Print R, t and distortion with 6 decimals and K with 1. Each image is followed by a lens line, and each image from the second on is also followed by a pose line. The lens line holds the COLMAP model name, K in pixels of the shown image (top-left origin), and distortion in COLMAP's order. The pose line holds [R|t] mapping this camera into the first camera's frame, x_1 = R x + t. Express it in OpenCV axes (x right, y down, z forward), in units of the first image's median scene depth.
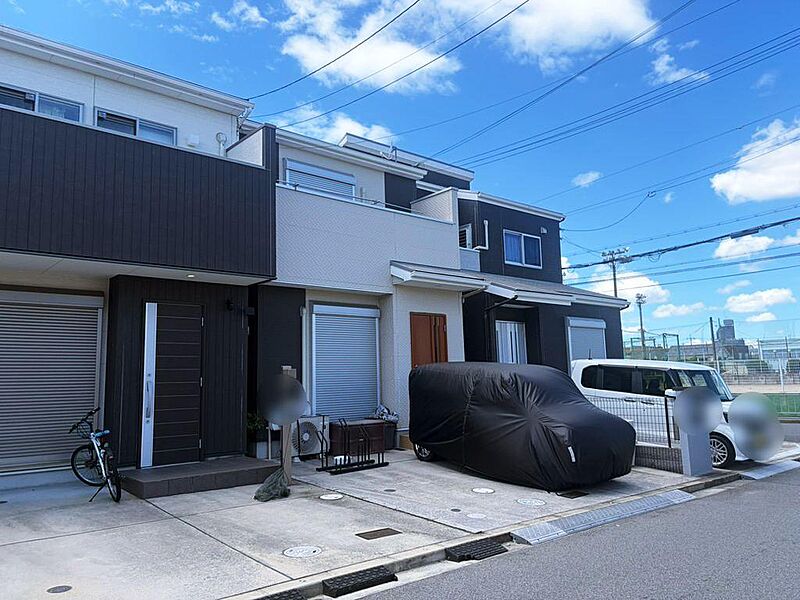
lens RADIAL K [[586.5, 0, 388.2], [0, 586.5, 300.1], [0, 0, 1]] dist [0.003508, -0.000498]
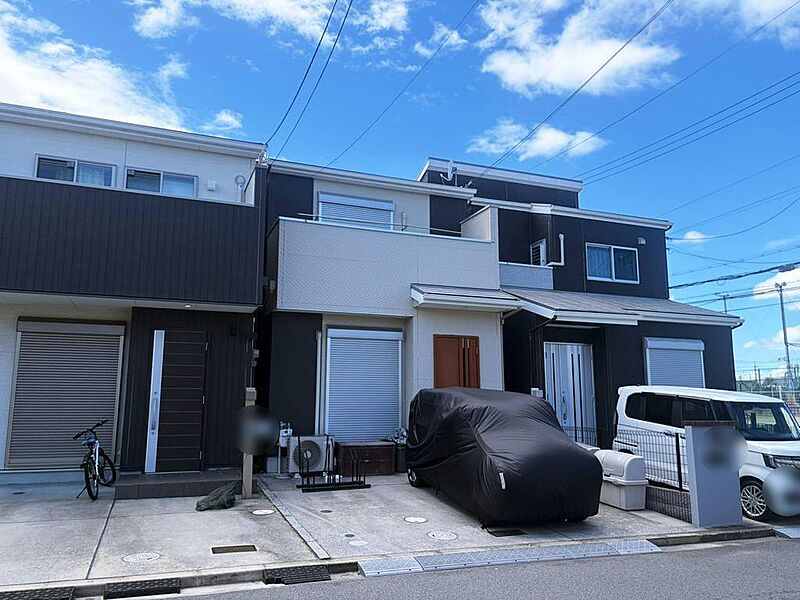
lens RADIAL K [[597.2, 0, 394.7], [0, 597.2, 303.4], [0, 0, 1]] dist [0.018206, -0.004808]
pose [[0.947018, -0.025696, -0.320152, 0.329024], [0.017316, 0.999430, -0.028996, -0.004616], [0.320714, 0.021916, 0.946922, 0.022871]]
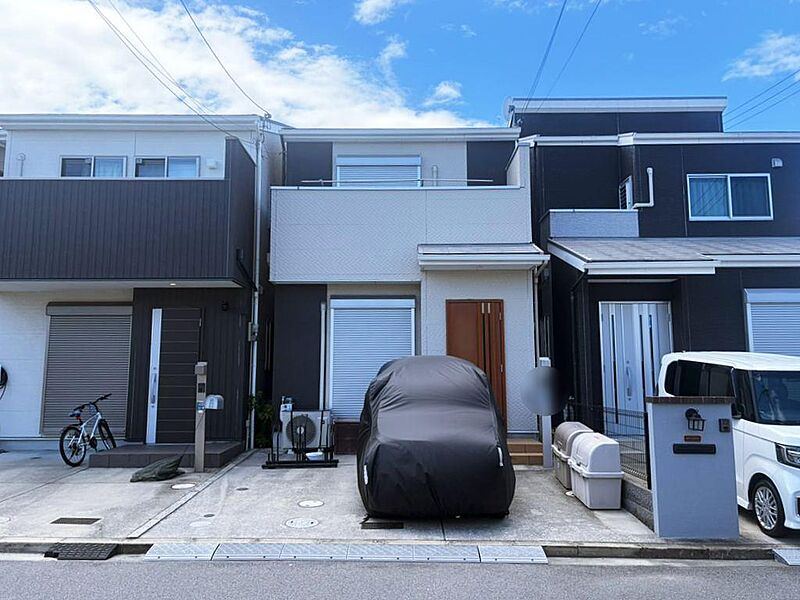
lens RADIAL K [[621.8, 0, 400.0], [0, 621.8, 300.0], [0, 0, 1]] dist [0.015187, 0.006222]
pose [[0.768743, -0.057824, -0.636939, 0.635888], [0.070924, 0.997469, -0.004954, 0.022305], [0.635614, -0.041366, 0.770898, 0.259531]]
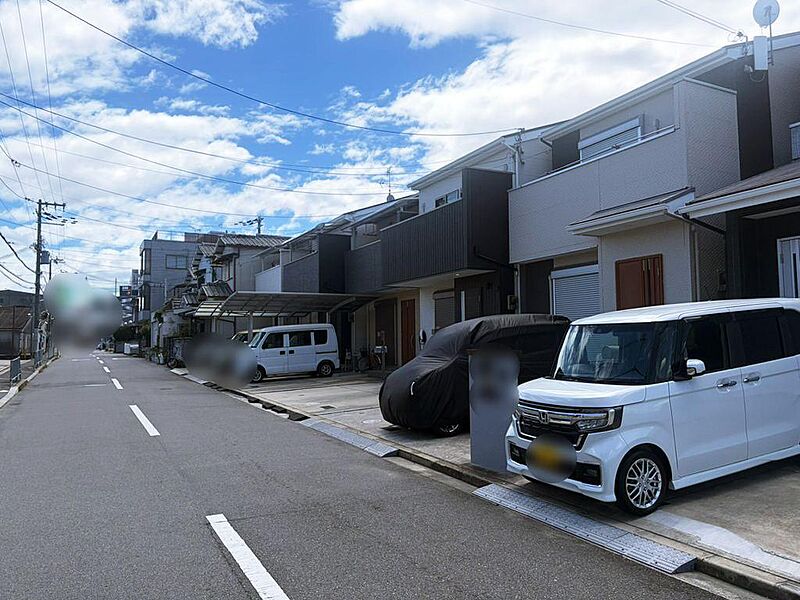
lens RADIAL K [[597.2, 0, 394.7], [0, 597.2, 303.4], [0, 0, 1]] dist [0.018206, -0.004808]
pose [[-0.211526, -0.034049, -0.976779, 1.135958], [0.150984, 0.986258, -0.067076, 0.106693], [0.965640, -0.161666, -0.203479, 0.927823]]
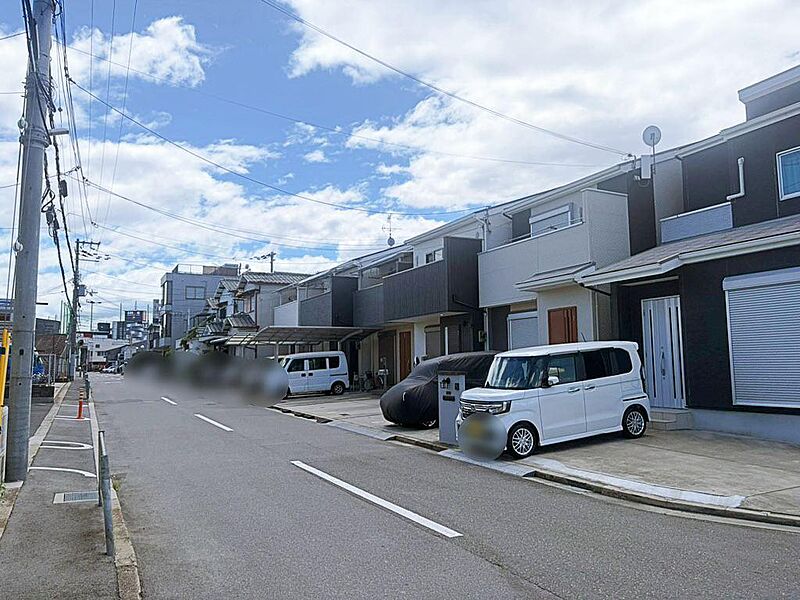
lens RADIAL K [[597.2, 0, 394.7], [0, 597.2, 303.4], [0, 0, 1]] dist [0.018206, -0.004808]
pose [[-0.213339, -0.072557, -0.974280, 1.569583], [0.151609, 0.982699, -0.106382, 0.107144], [0.965143, -0.170405, -0.198648, 1.029086]]
